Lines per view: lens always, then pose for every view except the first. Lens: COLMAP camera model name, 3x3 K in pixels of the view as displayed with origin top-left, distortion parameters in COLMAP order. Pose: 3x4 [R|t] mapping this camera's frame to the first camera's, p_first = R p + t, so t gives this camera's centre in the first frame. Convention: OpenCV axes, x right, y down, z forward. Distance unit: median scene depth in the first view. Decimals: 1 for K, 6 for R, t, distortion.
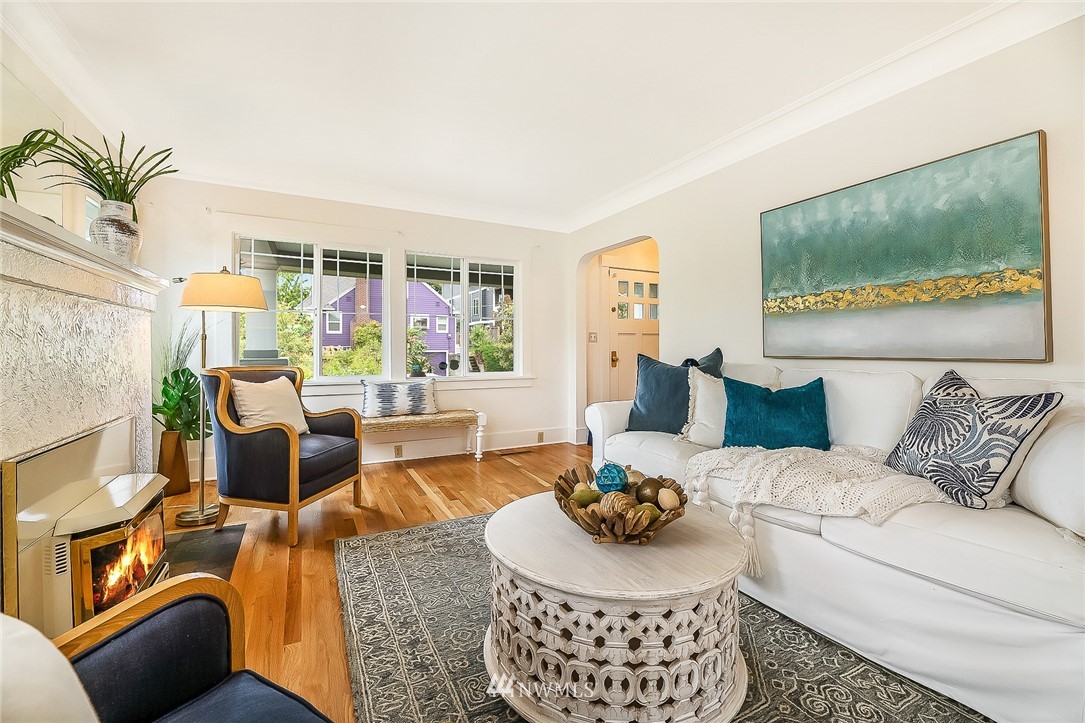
lens RADIAL K [[438.4, 0, 526.4], [0, 438.4, 346.7], [0, 0, 1]] dist [-0.000169, 0.000010]
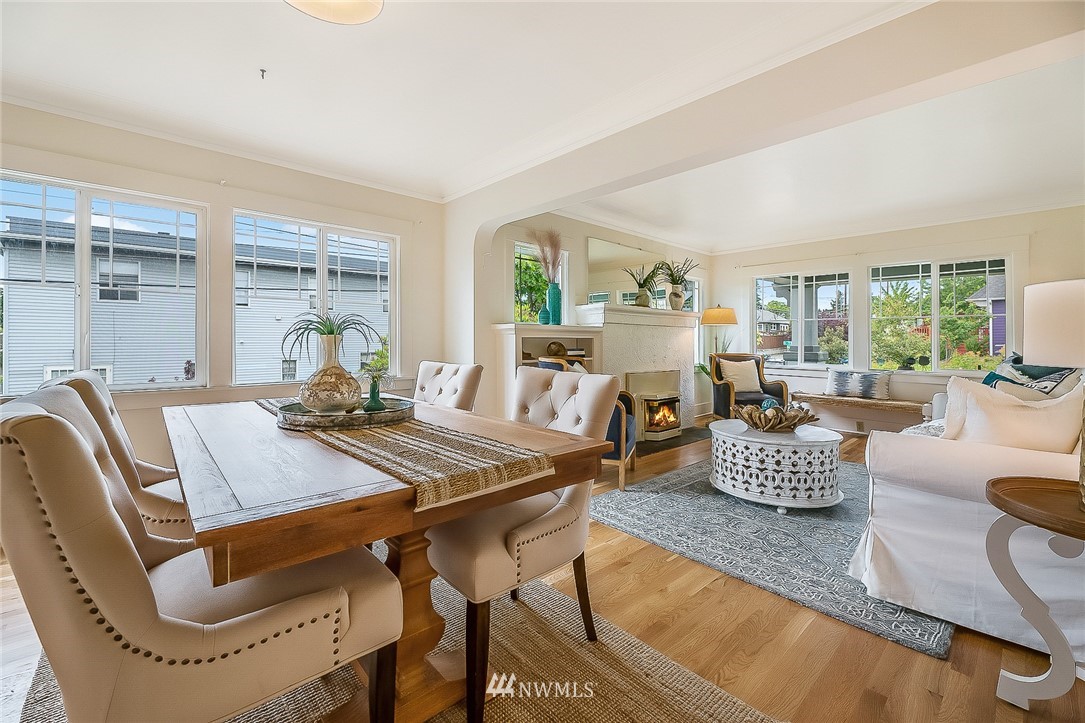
lens RADIAL K [[438.4, 0, 563.6], [0, 438.4, 331.4], [0, 0, 1]] dist [-0.000169, 0.000010]
pose [[0.305546, -0.022260, -0.951917, 1.090899], [-0.005717, 0.999666, -0.025212, 0.001962], [0.952160, 0.013146, 0.305316, -0.337693]]
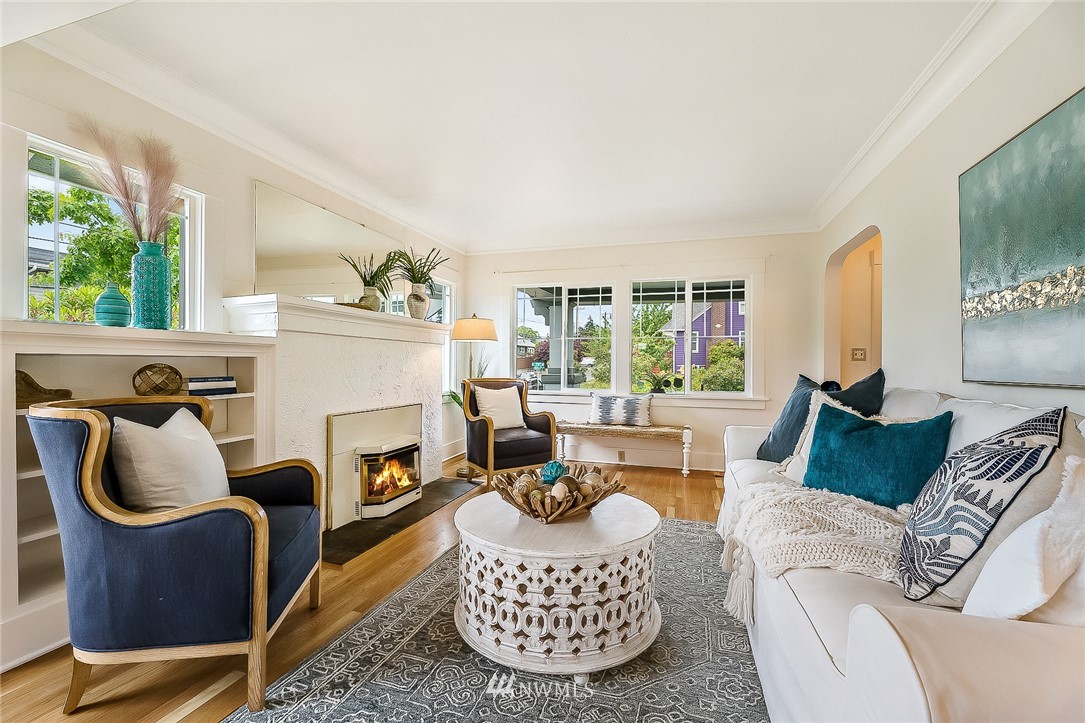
lens RADIAL K [[438.4, 0, 543.5], [0, 438.4, 360.6], [0, 0, 1]] dist [-0.000169, 0.000010]
pose [[0.721603, -0.003399, -0.692299, 0.594066], [-0.003978, 0.999951, -0.009056, -0.001888], [0.692296, 0.009289, 0.721554, 0.044042]]
